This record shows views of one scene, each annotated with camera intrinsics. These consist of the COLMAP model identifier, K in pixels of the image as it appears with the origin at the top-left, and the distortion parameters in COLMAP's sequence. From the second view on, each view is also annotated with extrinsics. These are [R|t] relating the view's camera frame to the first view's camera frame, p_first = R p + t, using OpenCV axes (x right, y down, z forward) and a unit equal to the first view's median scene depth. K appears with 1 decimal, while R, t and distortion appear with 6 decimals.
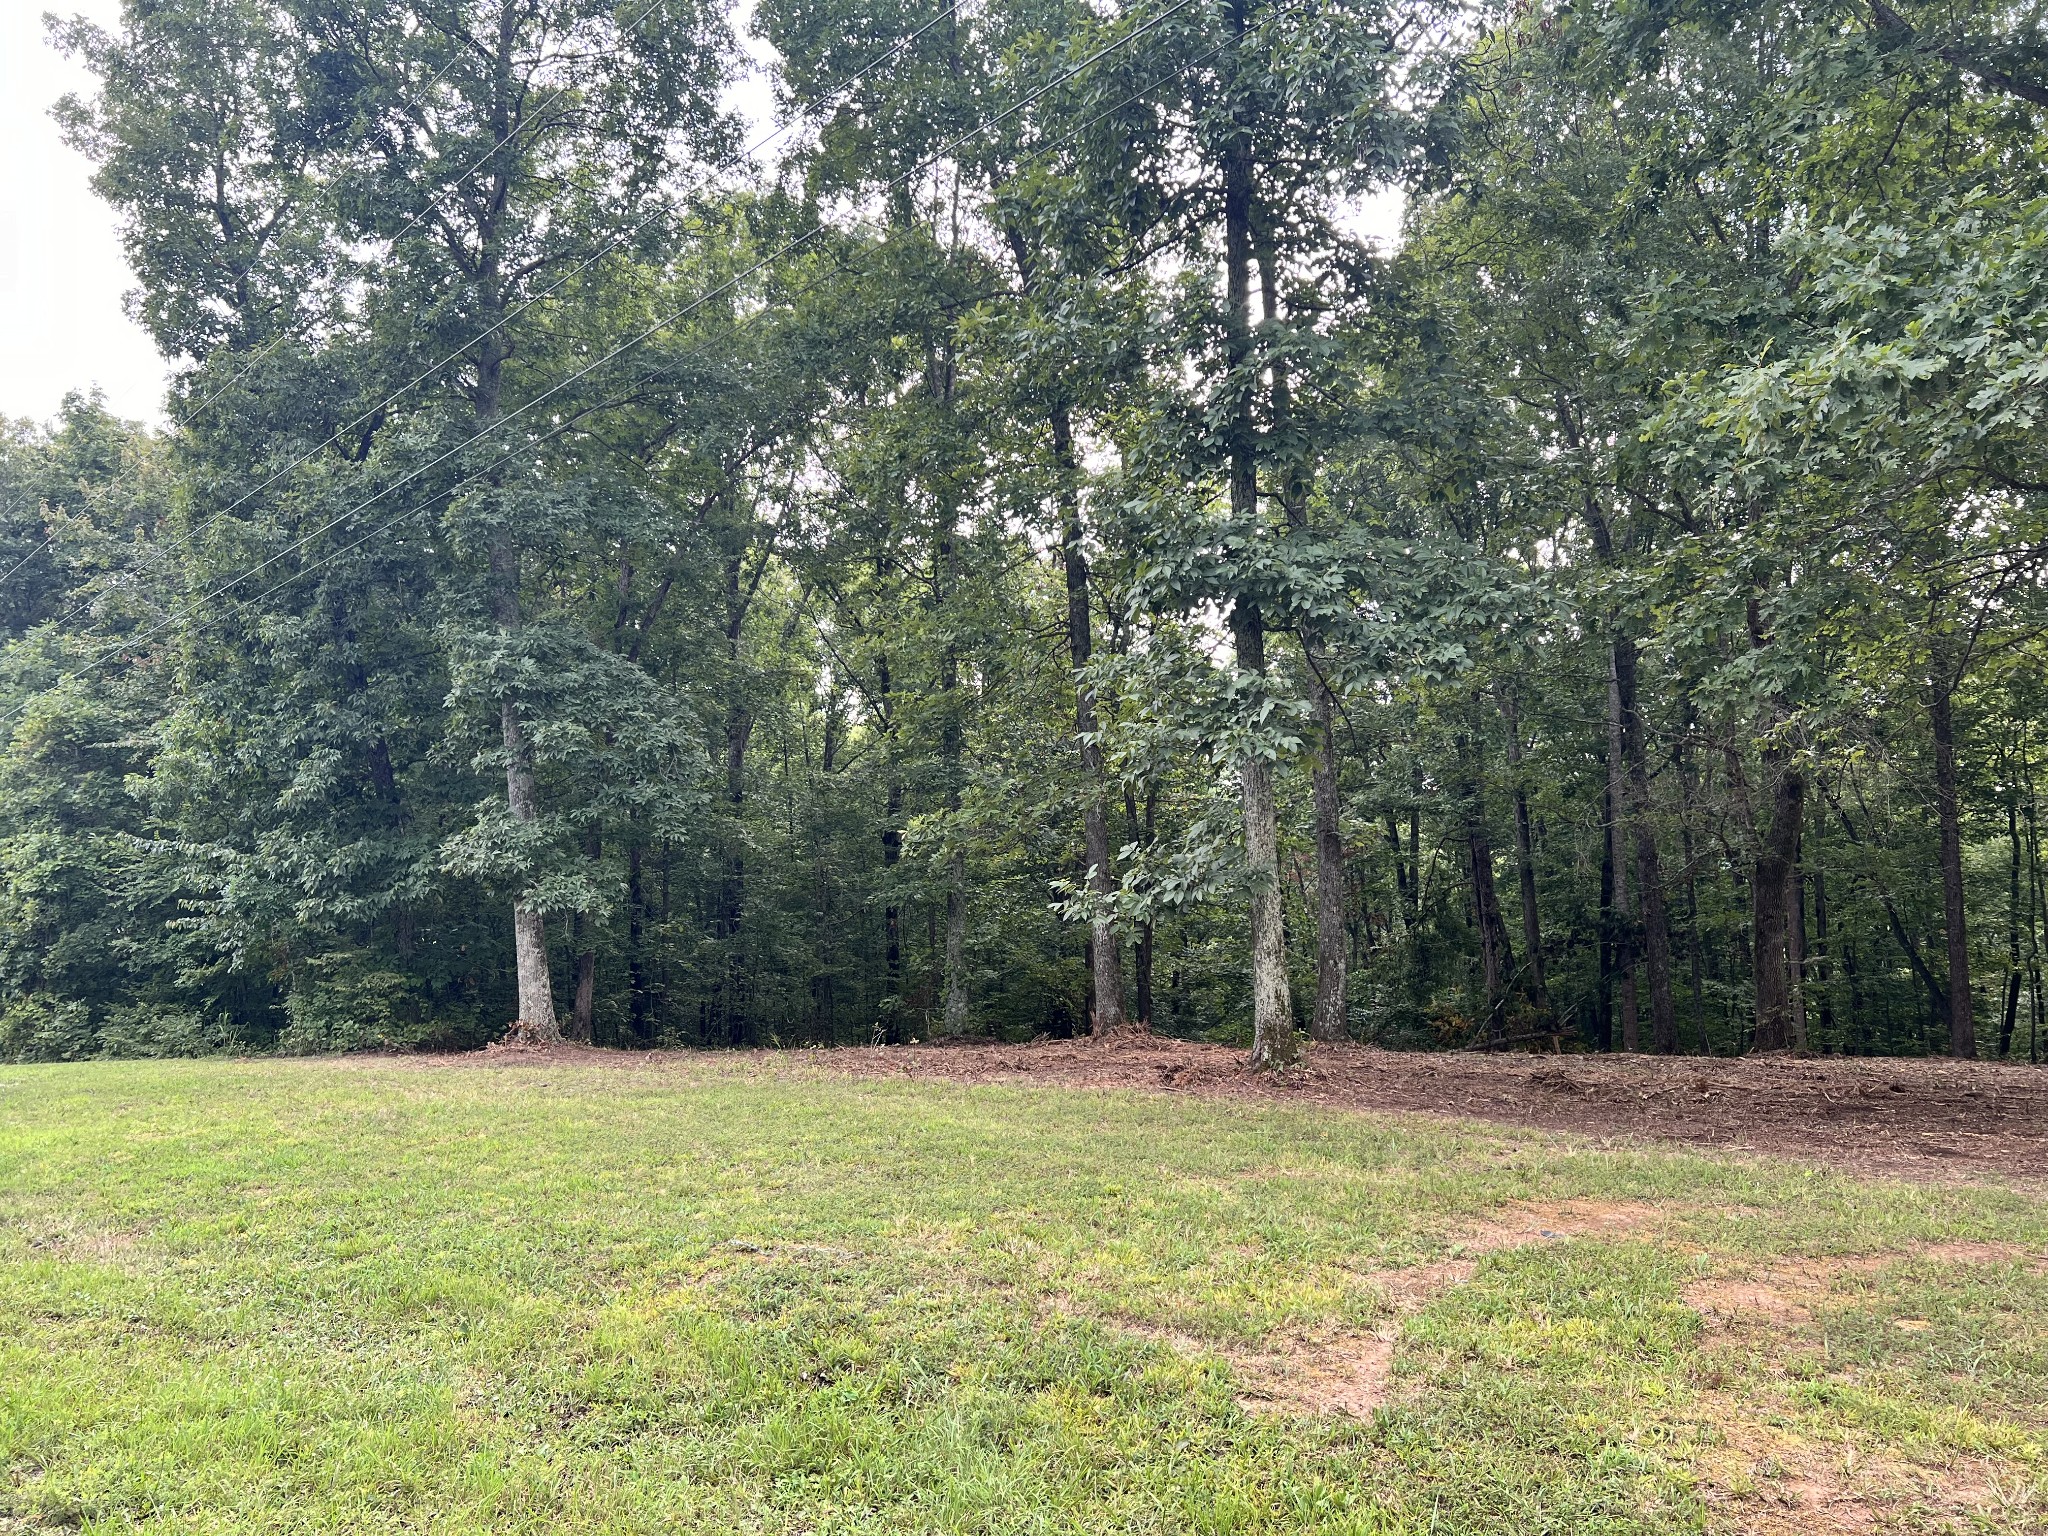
lens RADIAL K [[1461.8, 0, 1031.8], [0, 1461.8, 790.1], [0, 0, 1]] dist [0.037695, -0.046487]
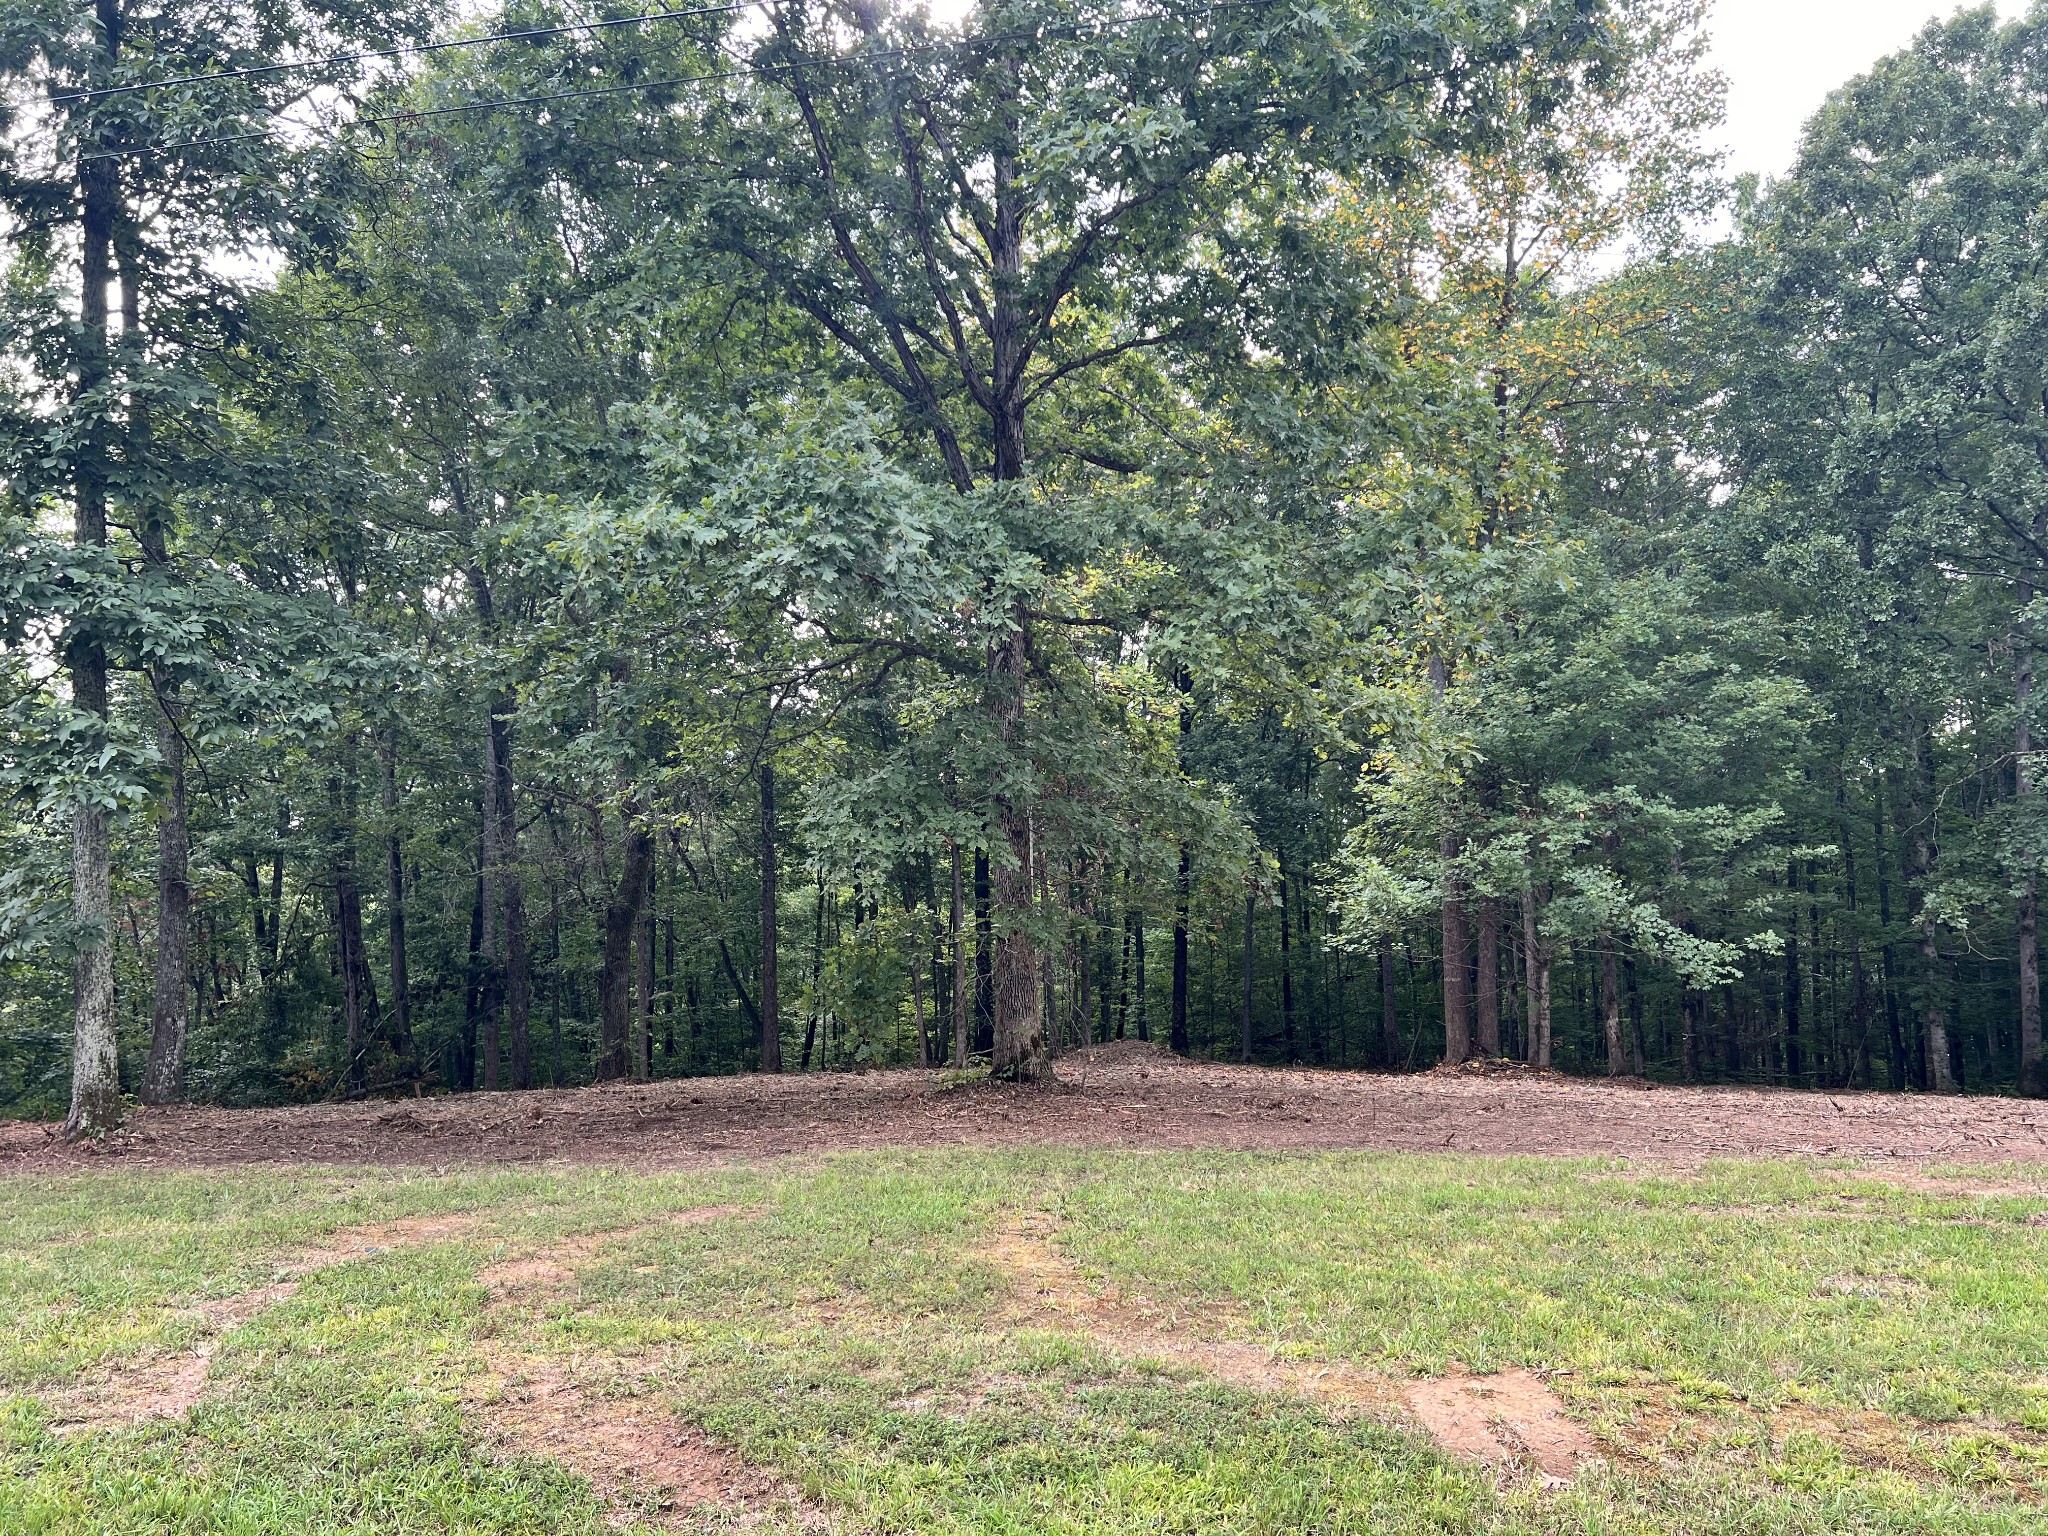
lens RADIAL K [[1544.1, 0, 1036.4], [0, 1544.1, 792.3], [0, 0, 1]] dist [0.065792, -0.075860]
pose [[0.762132, 0.048821, 0.645578, -0.027096], [-0.035240, 0.998803, -0.033930, -0.013815], [-0.646462, 0.003109, 0.762940, -0.130019]]
